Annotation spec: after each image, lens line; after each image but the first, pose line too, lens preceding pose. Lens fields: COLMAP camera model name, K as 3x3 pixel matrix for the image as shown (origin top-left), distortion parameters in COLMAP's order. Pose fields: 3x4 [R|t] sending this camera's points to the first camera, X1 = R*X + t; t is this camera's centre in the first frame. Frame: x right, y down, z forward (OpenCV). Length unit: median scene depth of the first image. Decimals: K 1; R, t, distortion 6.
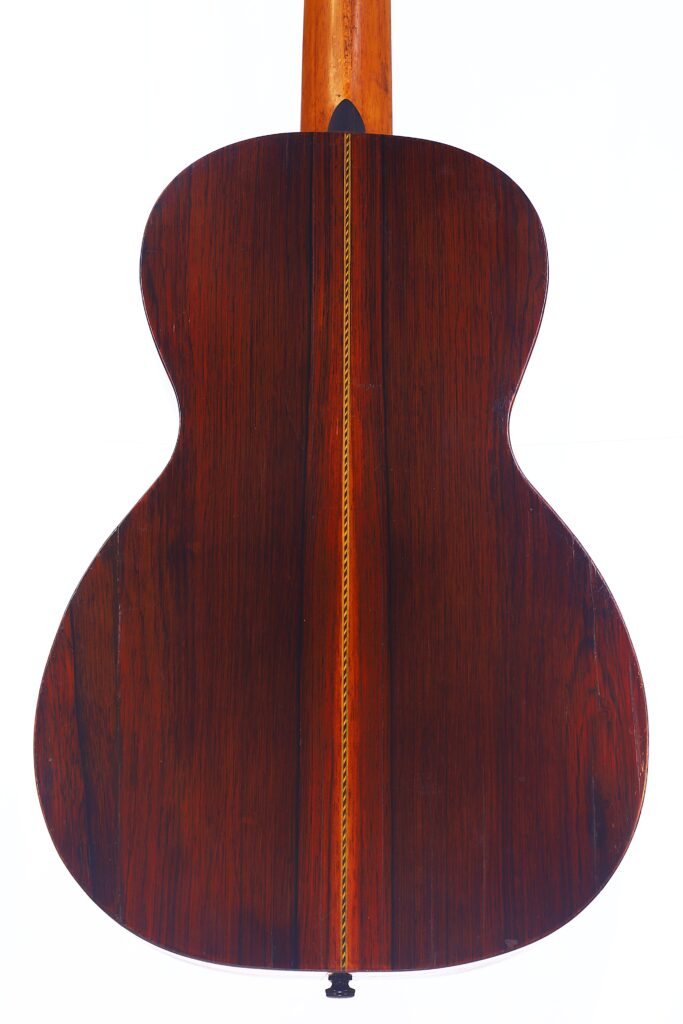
lens RADIAL K [[2265.0, 0, 375.3], [0, 2265.0, 522.2], [0, 0, 1]] dist [0.411987, 0.000000]
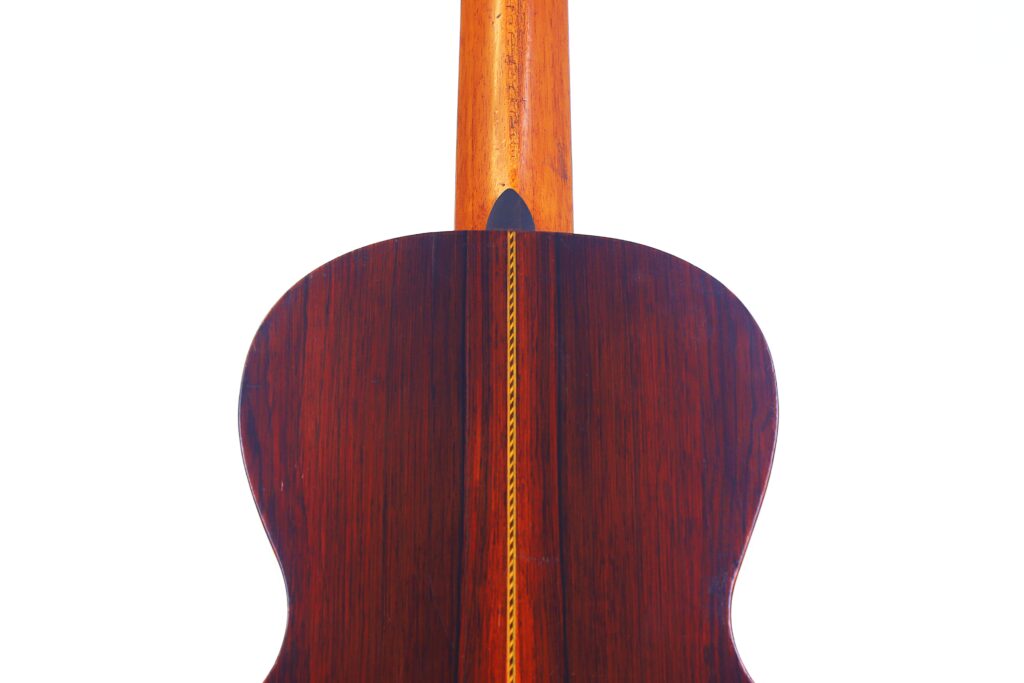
lens RADIAL K [[2067.3, 0, 521.4], [0, 2067.3, 336.2], [0, 0, 1]] dist [0.322419, 0.000000]
pose [[0.999344, -0.008731, -0.035155, 0.015134], [0.005019, 0.994531, -0.104318, -0.061425], [0.035873, 0.104073, 0.993922, 0.309098]]
